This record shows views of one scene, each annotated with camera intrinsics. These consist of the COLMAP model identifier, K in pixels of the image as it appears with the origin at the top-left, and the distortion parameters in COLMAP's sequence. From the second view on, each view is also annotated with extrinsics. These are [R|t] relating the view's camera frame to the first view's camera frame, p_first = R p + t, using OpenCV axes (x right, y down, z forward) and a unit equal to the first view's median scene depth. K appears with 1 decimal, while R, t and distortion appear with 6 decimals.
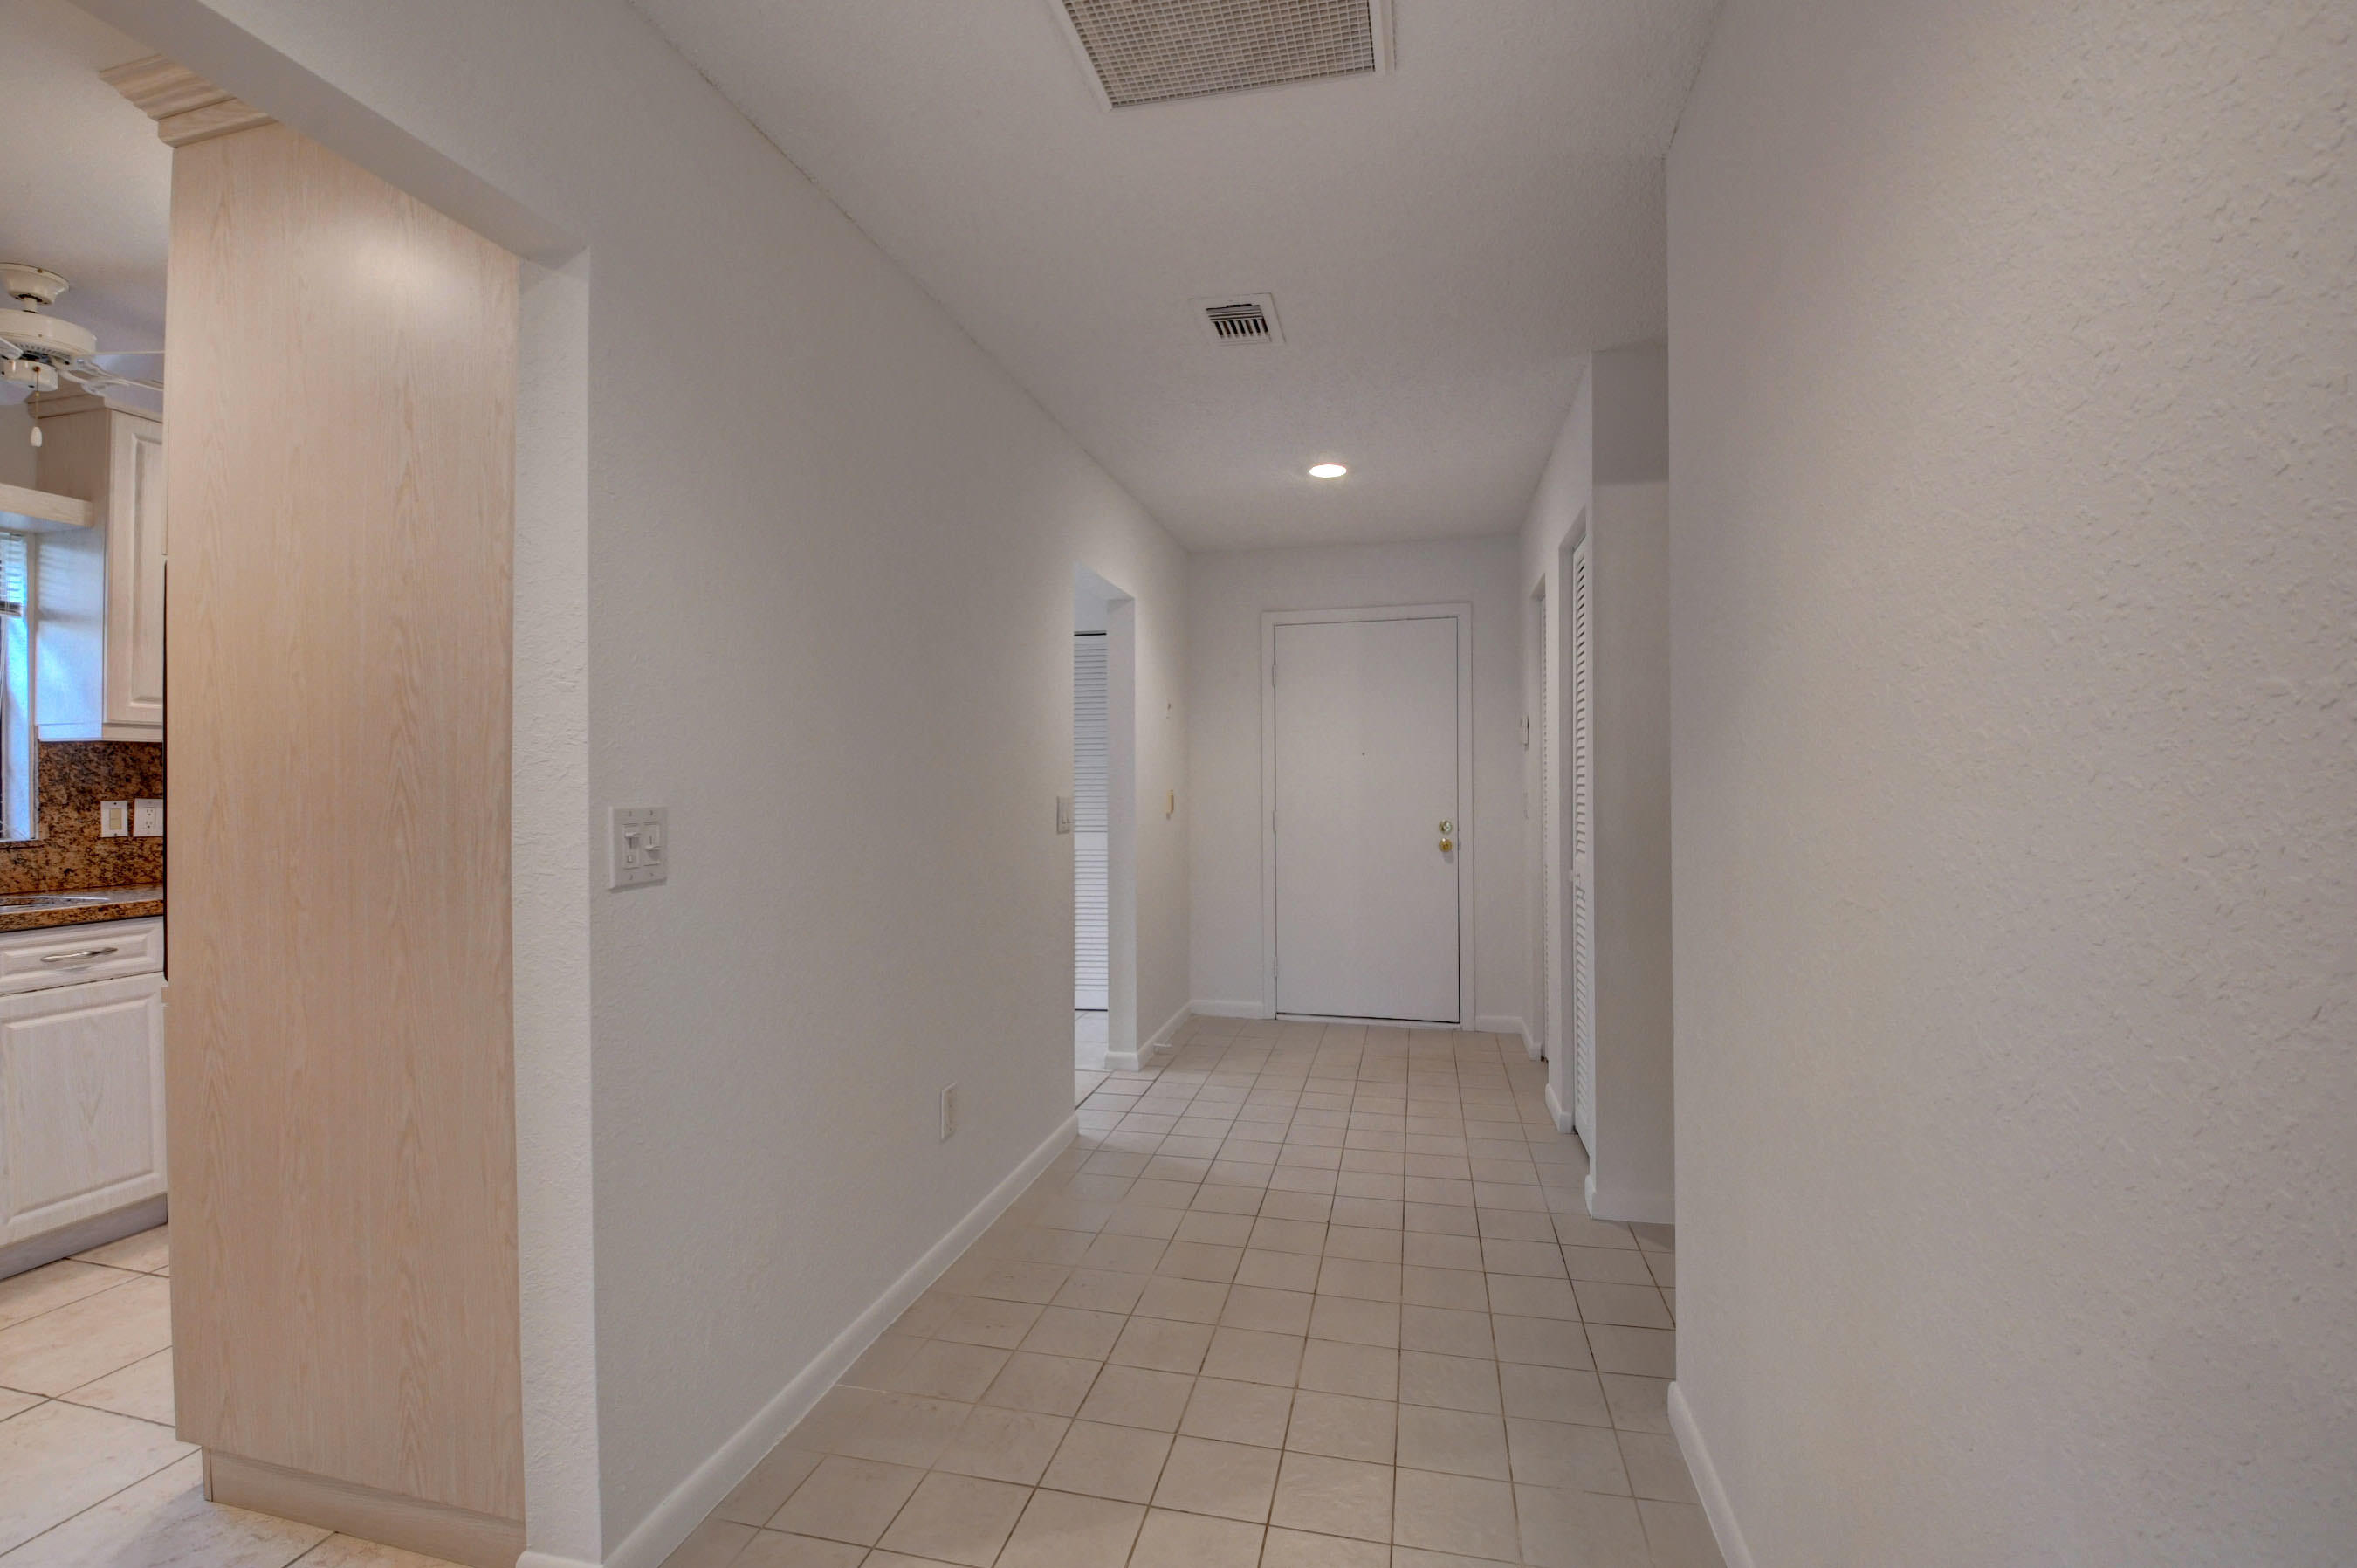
lens RADIAL K [[1036.1, 0, 1186.7], [0, 1036.1, 775.0], [0, 0, 1]] dist [-0.023736, -0.002340]
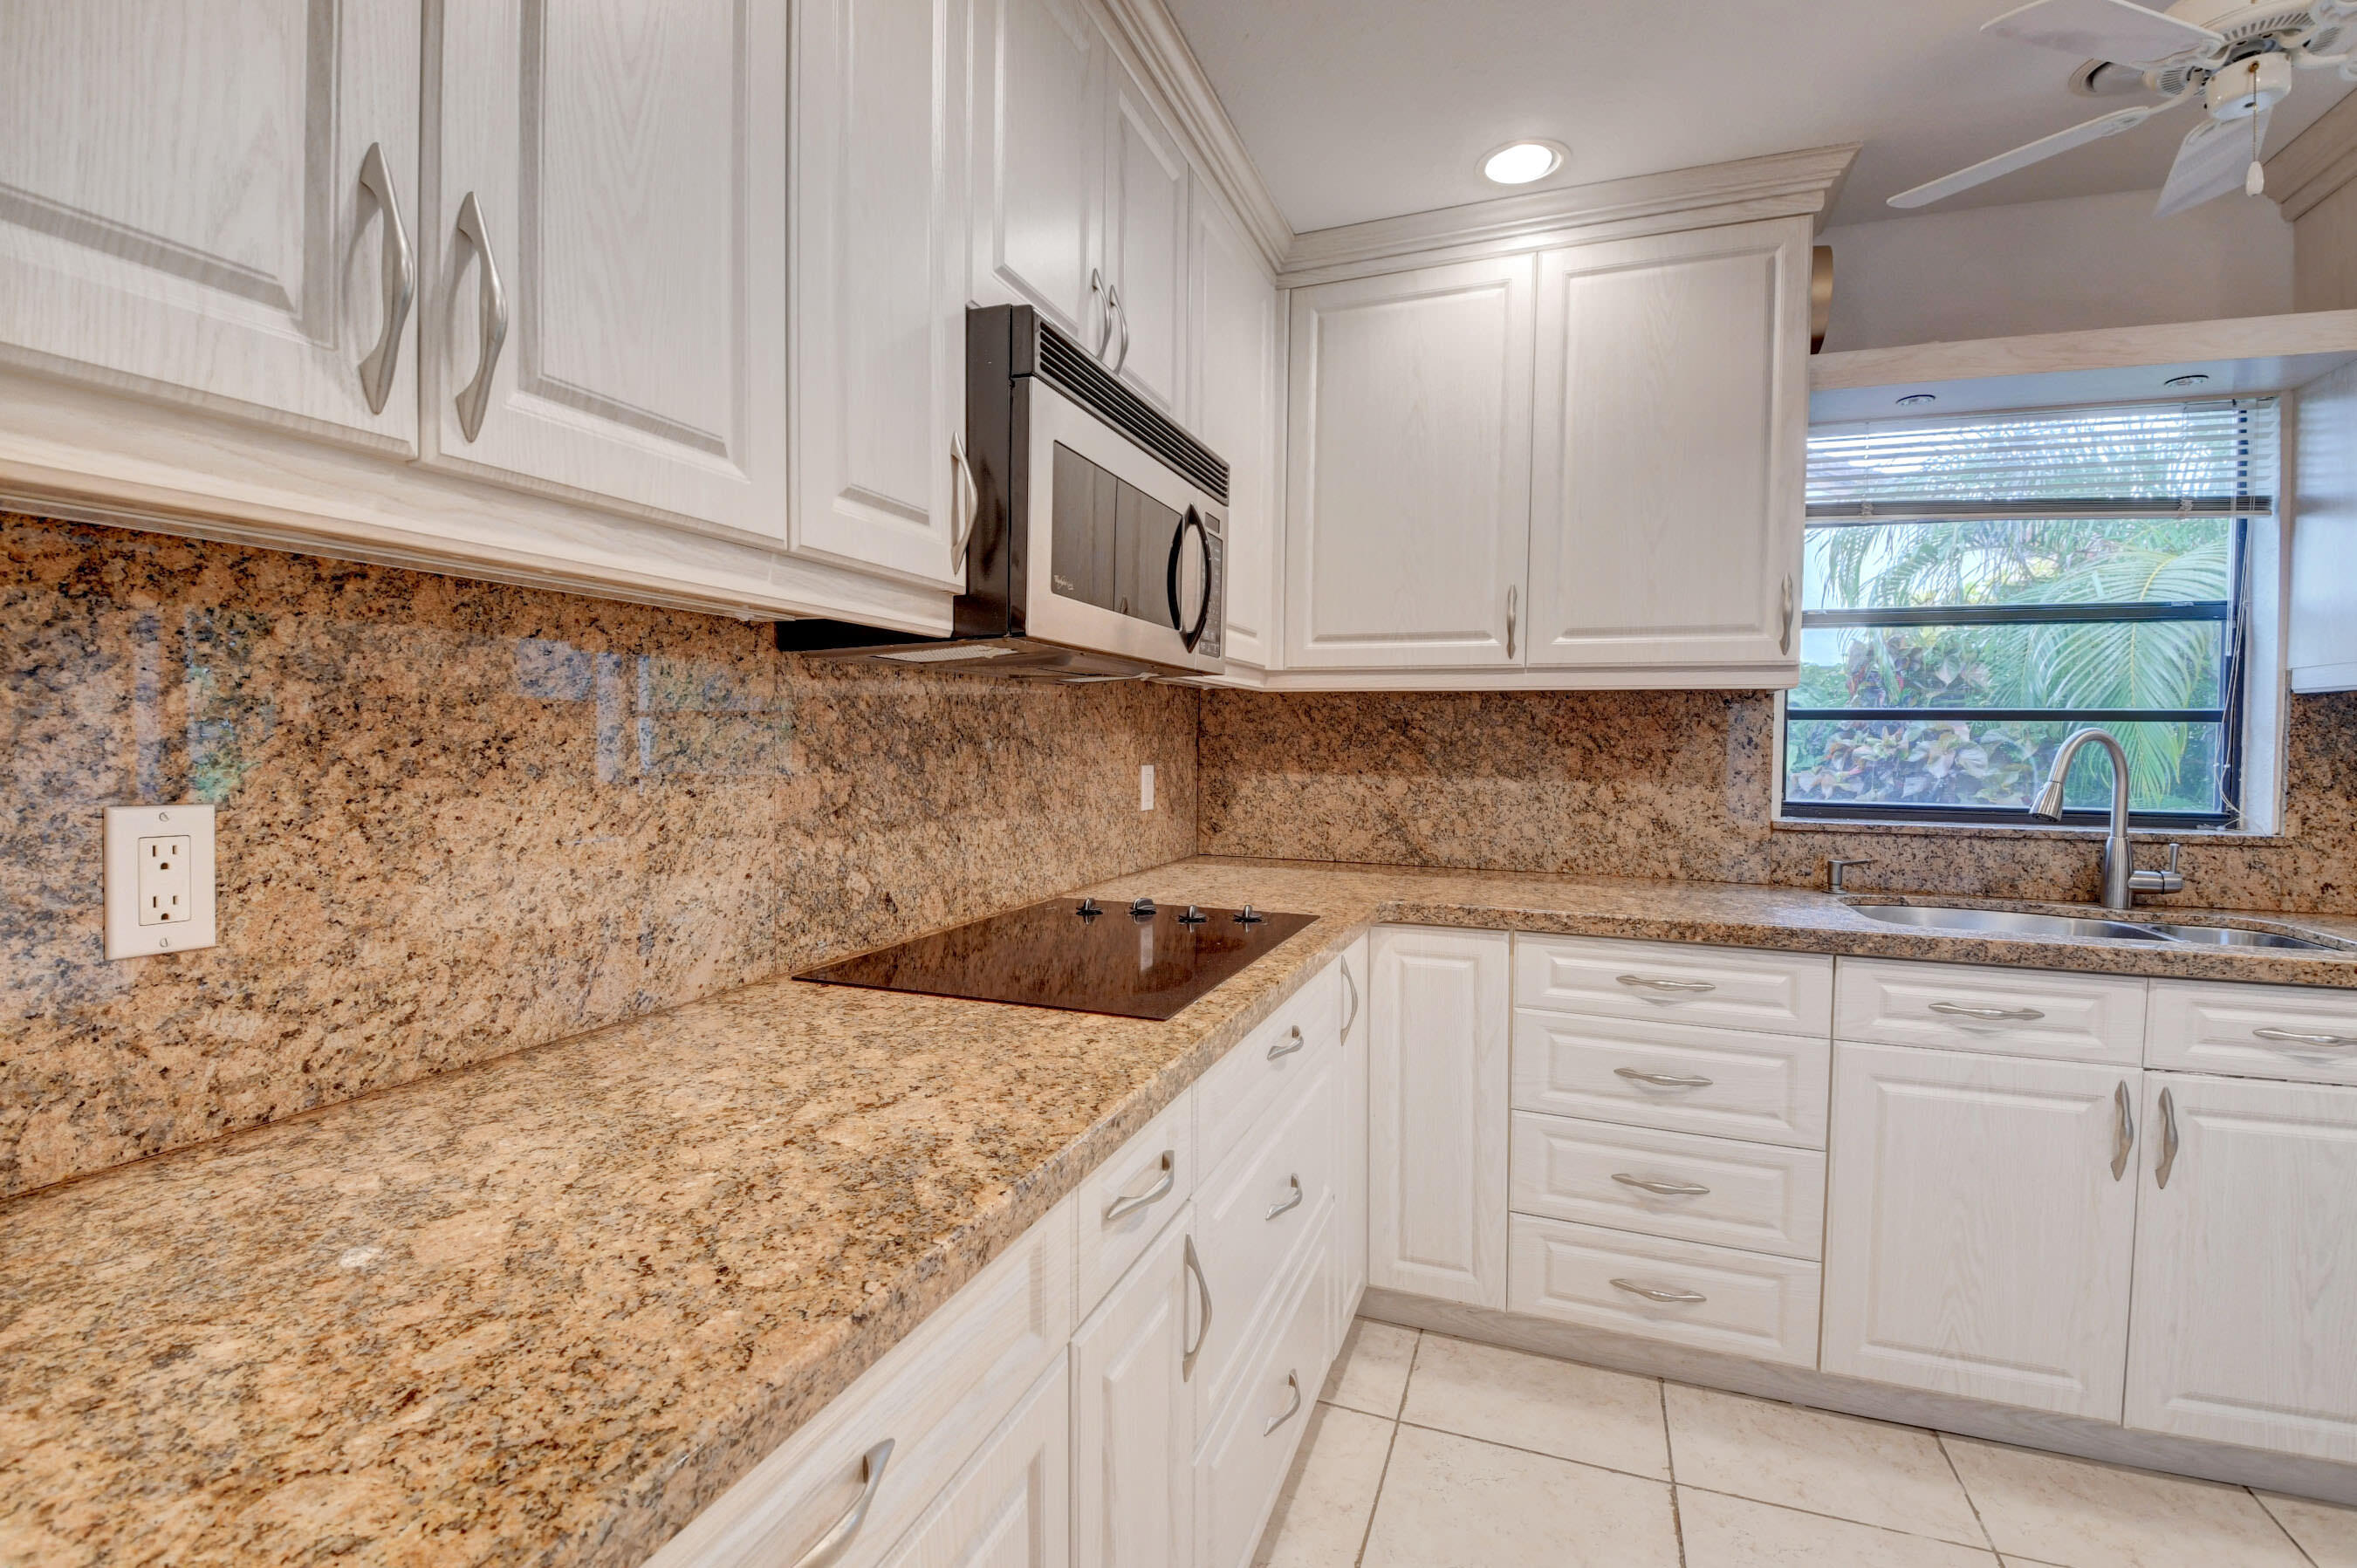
lens RADIAL K [[1036.0, 0, 1179.2], [0, 1036.0, 774.4], [0, 0, 1]] dist [-0.023736, -0.002340]
pose [[-0.156922, 0.038891, -0.986845, -0.349981], [-0.005340, 0.999176, 0.040226, -0.001707], [0.987597, 0.011582, -0.156585, 0.355135]]
